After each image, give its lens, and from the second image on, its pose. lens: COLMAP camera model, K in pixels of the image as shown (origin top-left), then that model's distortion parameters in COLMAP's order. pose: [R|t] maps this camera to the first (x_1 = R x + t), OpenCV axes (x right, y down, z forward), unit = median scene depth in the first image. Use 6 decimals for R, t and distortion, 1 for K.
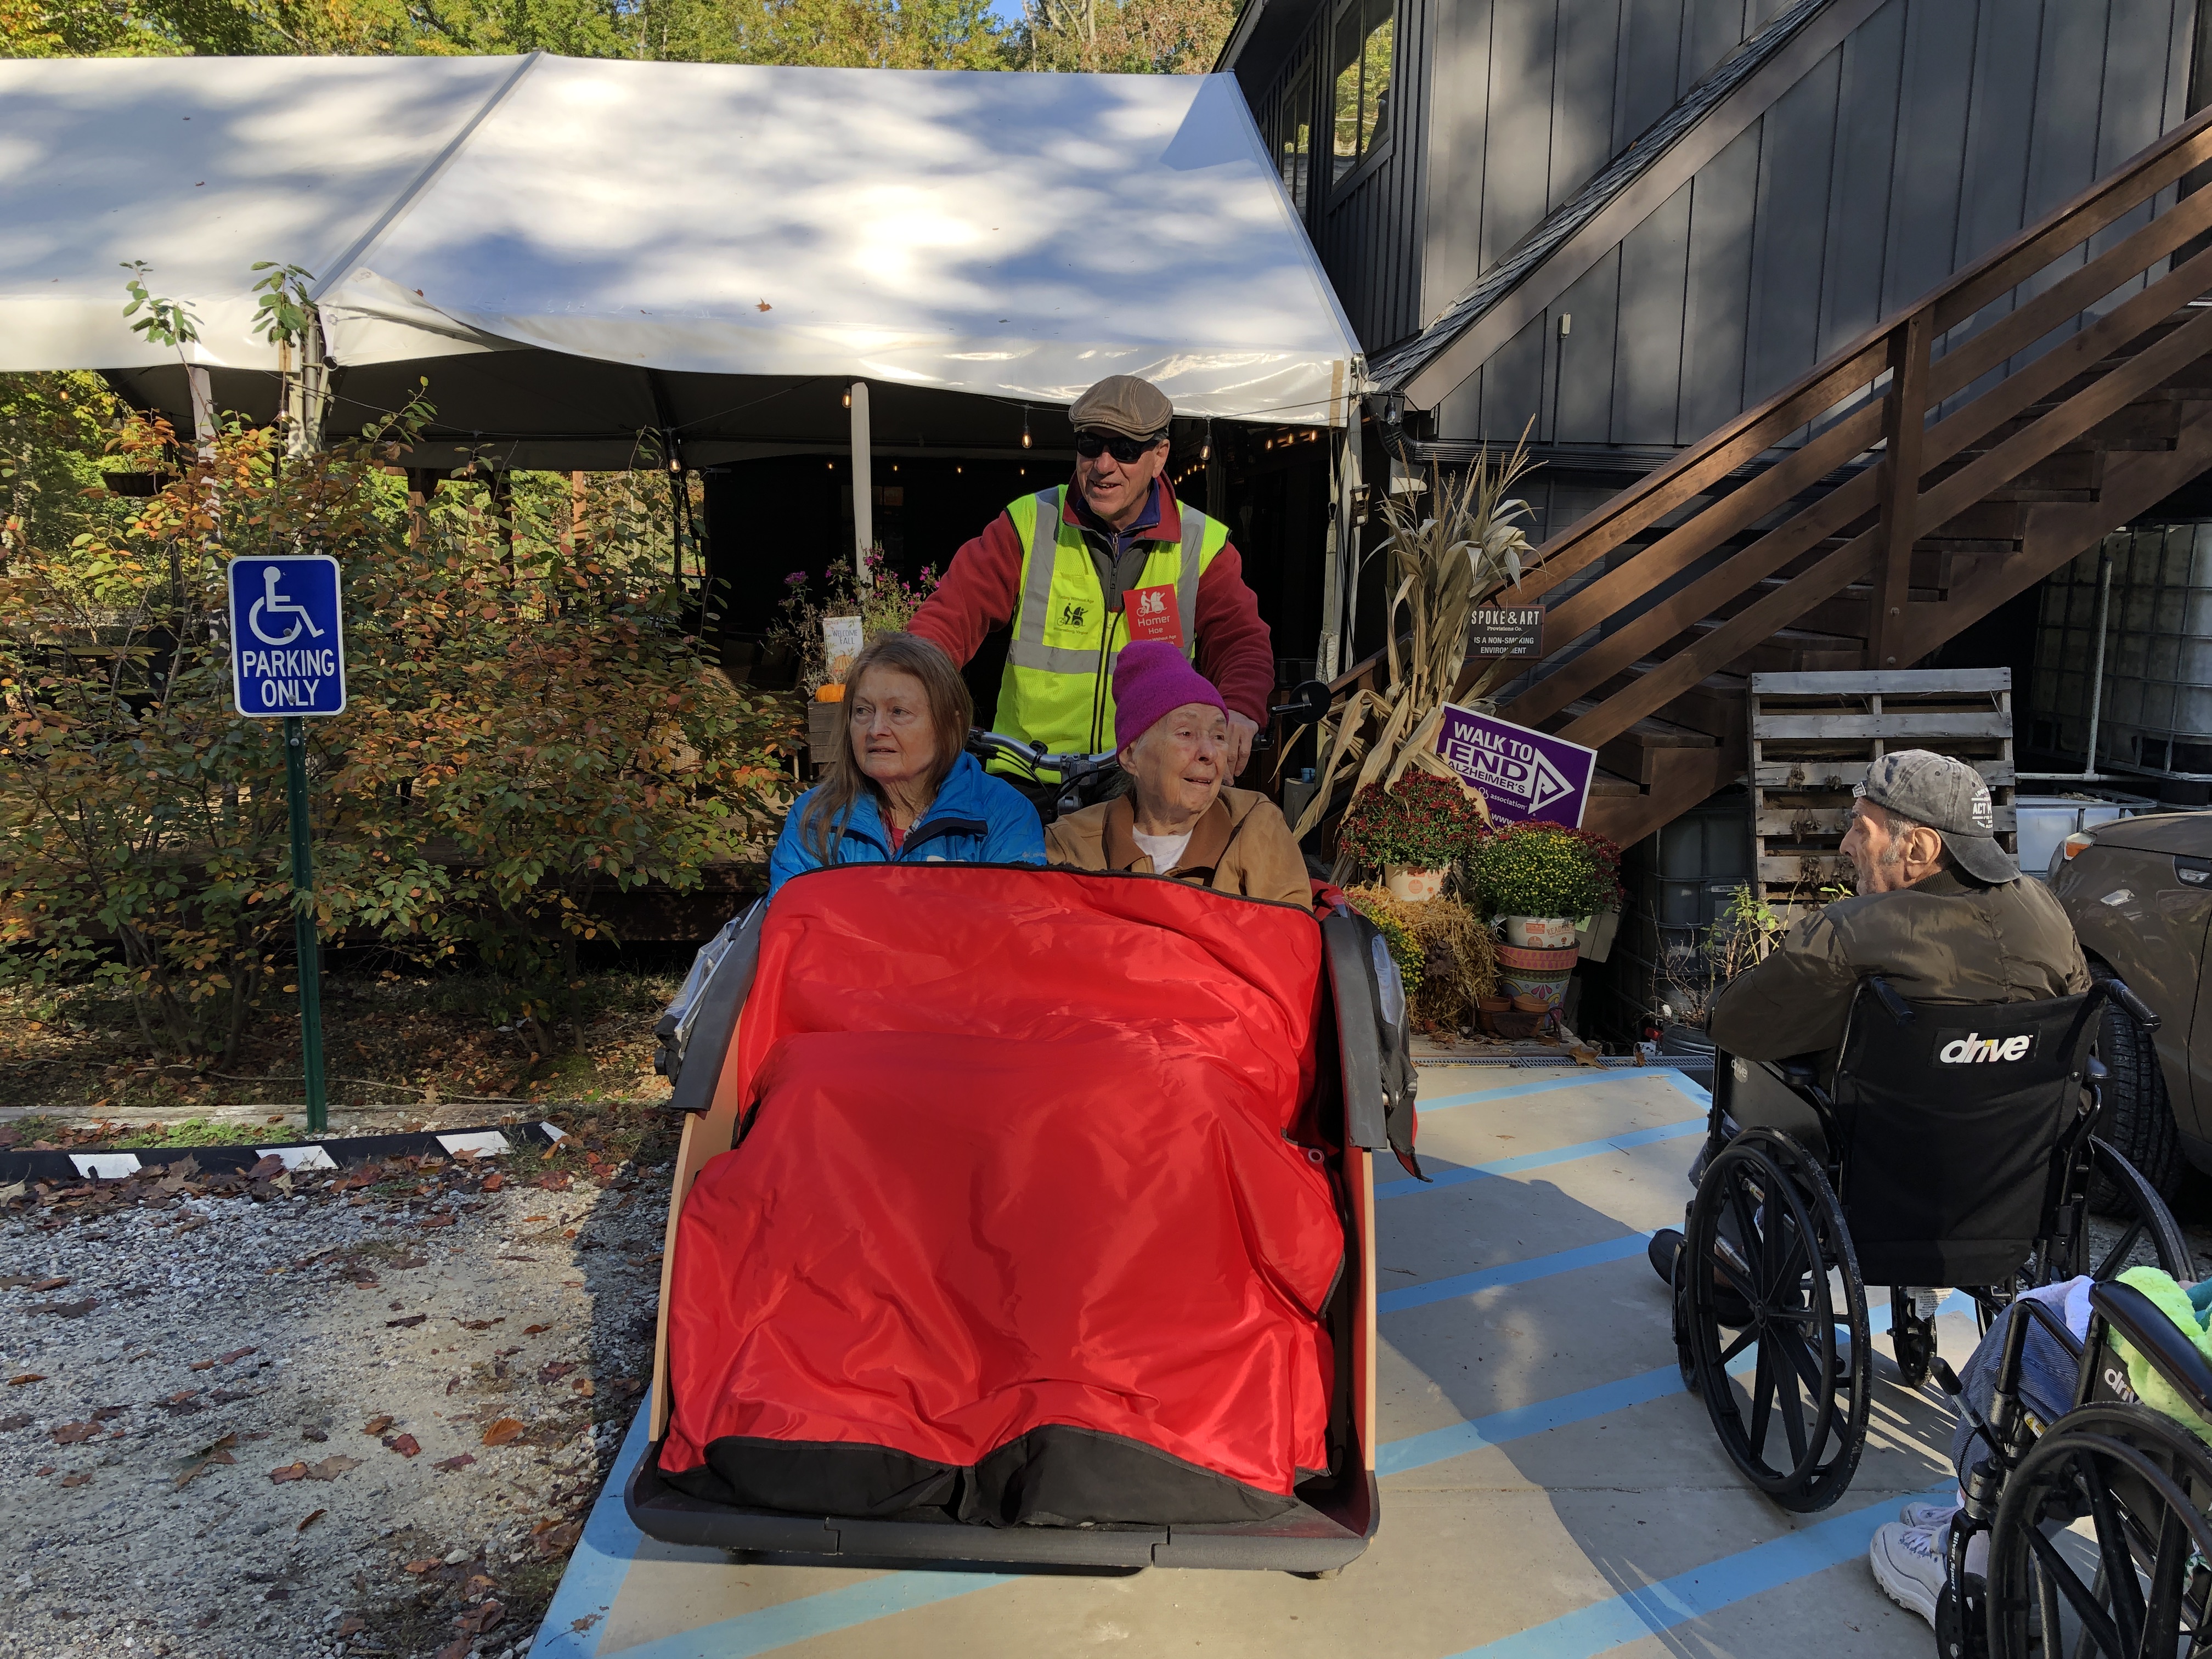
lens RADIAL K [[1805.9, 0, 1107.7], [0, 1805.9, 824.6], [0, 0, 1]] dist [0.005673, 0.009611]
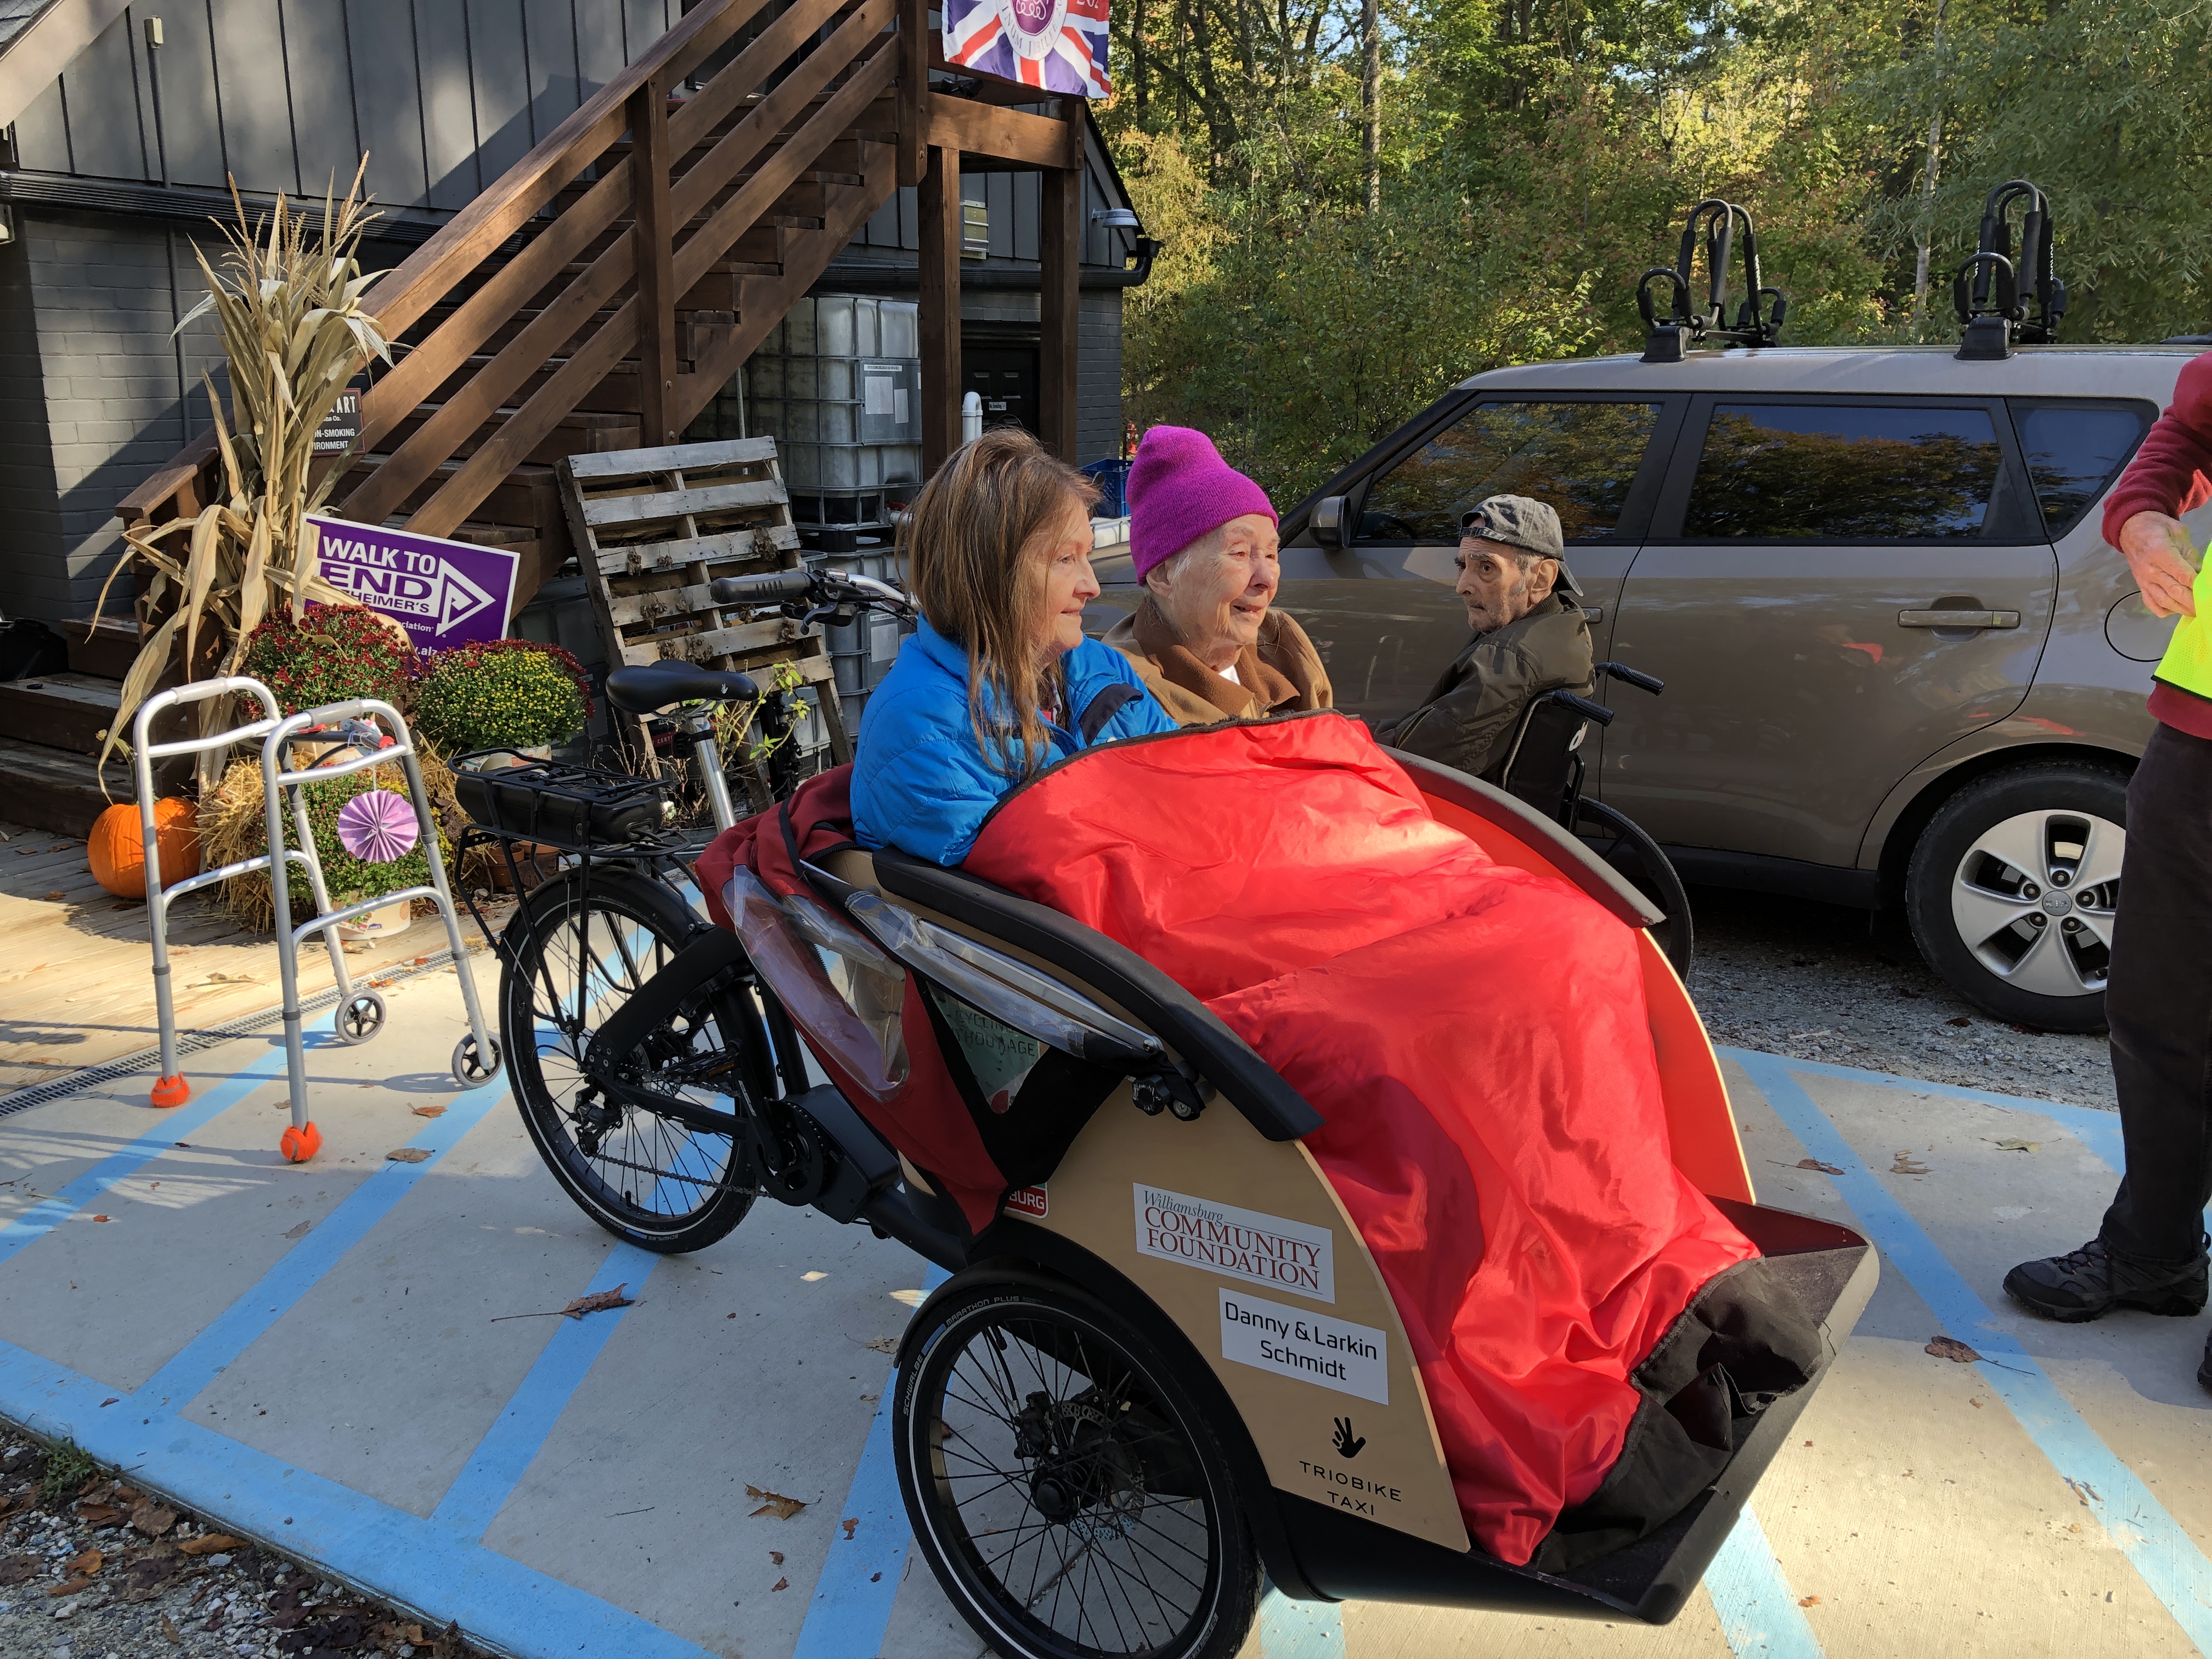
lens RADIAL K [[1805.9, 0, 1118.4], [0, 1805.9, 828.3], [0, 0, 1]] dist [0.005673, 0.009611]
pose [[0.548316, -0.226117, 0.805122, -0.291268], [0.127059, 0.974100, 0.187043, -0.035135], [-0.826563, -0.000261, 0.562844, 0.239036]]
